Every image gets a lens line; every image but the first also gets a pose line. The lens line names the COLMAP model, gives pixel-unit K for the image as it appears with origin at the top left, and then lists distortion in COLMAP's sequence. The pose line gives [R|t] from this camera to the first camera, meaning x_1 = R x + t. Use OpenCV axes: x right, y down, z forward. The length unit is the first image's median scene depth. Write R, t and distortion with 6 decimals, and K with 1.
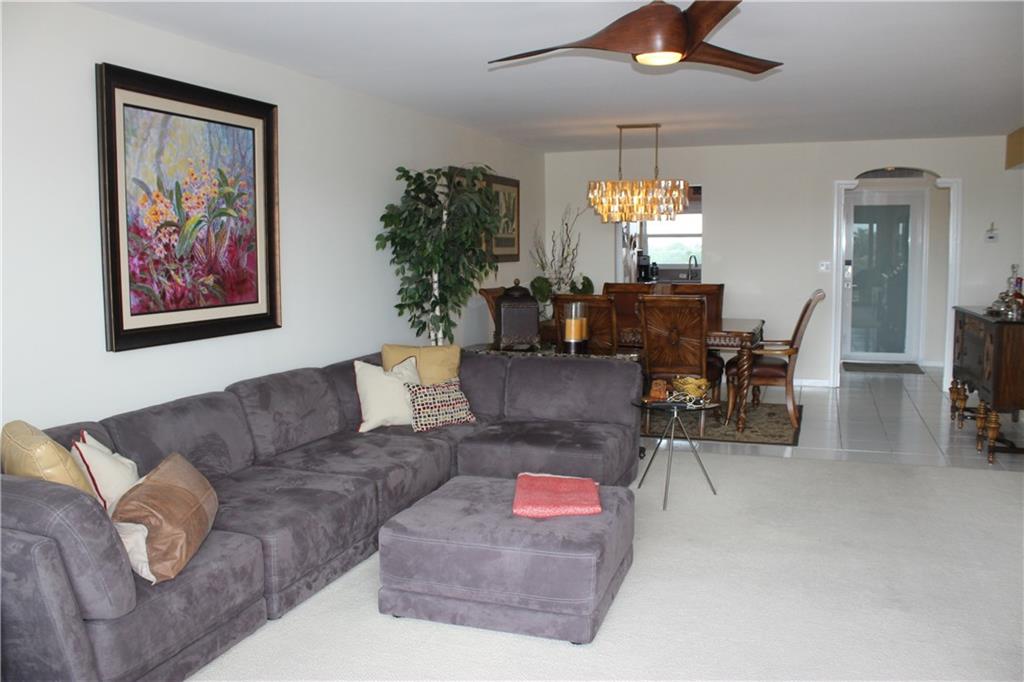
lens RADIAL K [[848.5, 0, 512.0], [0, 848.5, 341.0], [0, 0, 1]] dist [-0.131115, 0.089528]
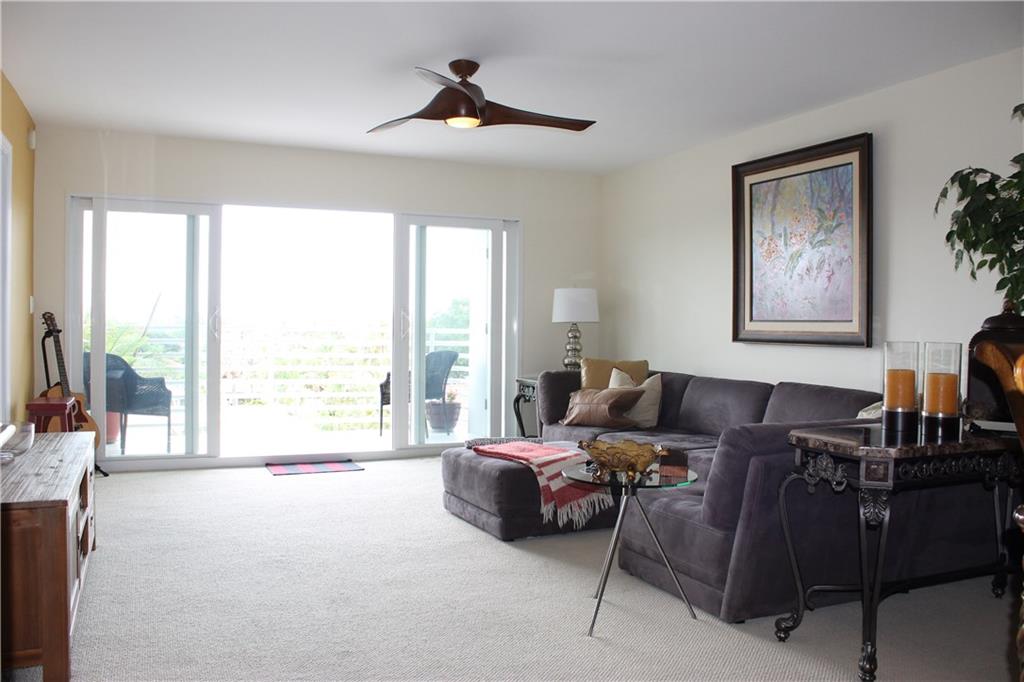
lens RADIAL K [[848.5, 0, 512.0], [0, 848.5, 341.0], [0, 0, 1]] dist [-0.131115, 0.089528]
pose [[-0.717126, 0.016147, -0.696756, 0.823255], [-0.077090, 0.991759, 0.102327, -0.105228], [0.692667, 0.127094, -0.709972, 1.589656]]
